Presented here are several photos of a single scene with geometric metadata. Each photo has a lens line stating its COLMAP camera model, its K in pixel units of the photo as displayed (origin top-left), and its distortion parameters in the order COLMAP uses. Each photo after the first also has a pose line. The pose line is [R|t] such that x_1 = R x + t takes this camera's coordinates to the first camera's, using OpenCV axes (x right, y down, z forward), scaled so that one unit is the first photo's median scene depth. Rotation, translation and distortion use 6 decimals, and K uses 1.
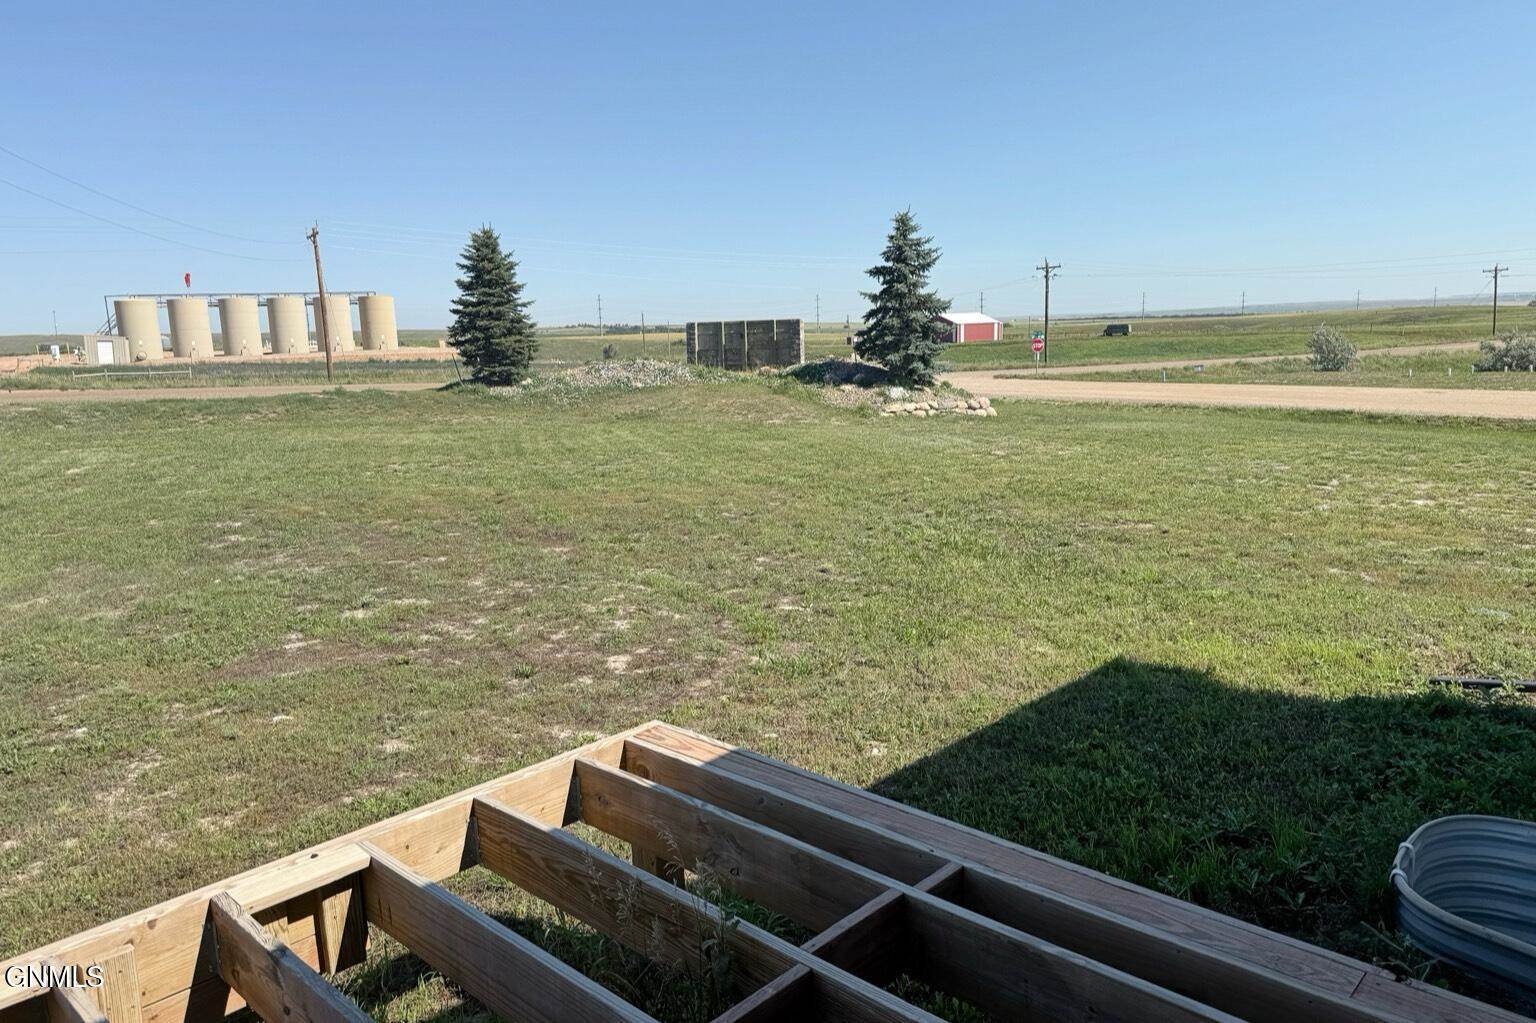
lens RADIAL K [[1096.1, 0, 767.0], [0, 1096.1, 517.5], [0, 0, 1]] dist [0.048400, -0.078905]
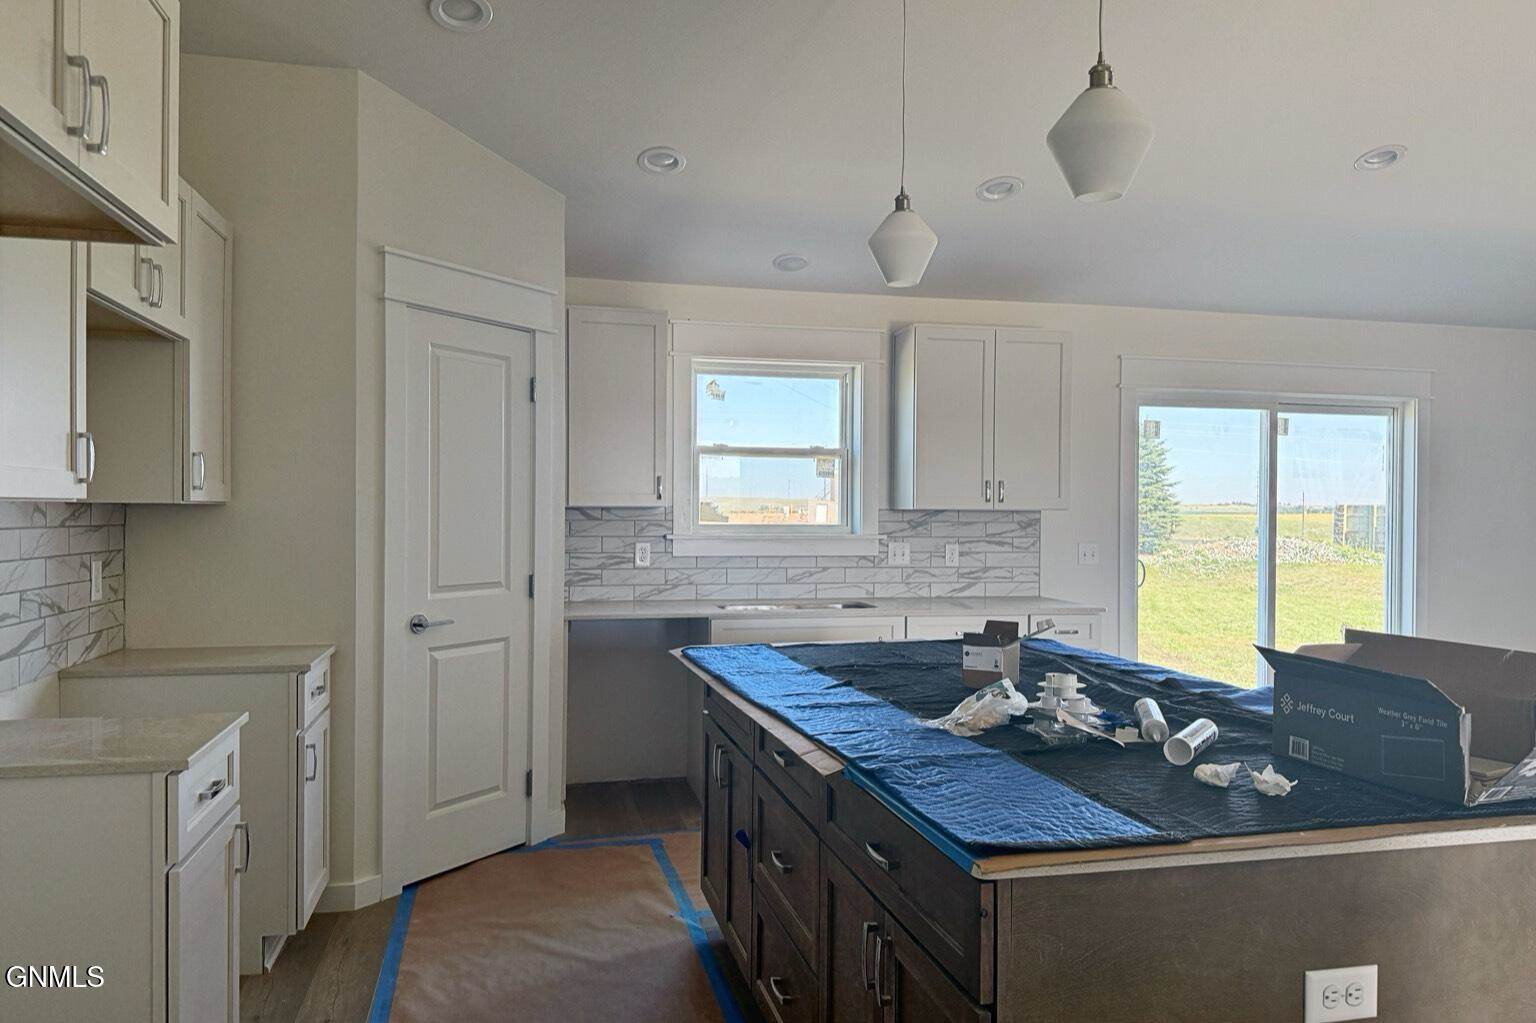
lens RADIAL K [[1096.1, 0, 758.8], [0, 1096.1, 552.5], [0, 0, 1]] dist [0.048400, -0.078905]
pose [[0.839869, 0.054663, -0.540030, 0.038800], [-0.121348, 0.988643, -0.088651, 0.027142], [0.529051, 0.139987, 0.836964, -0.163035]]
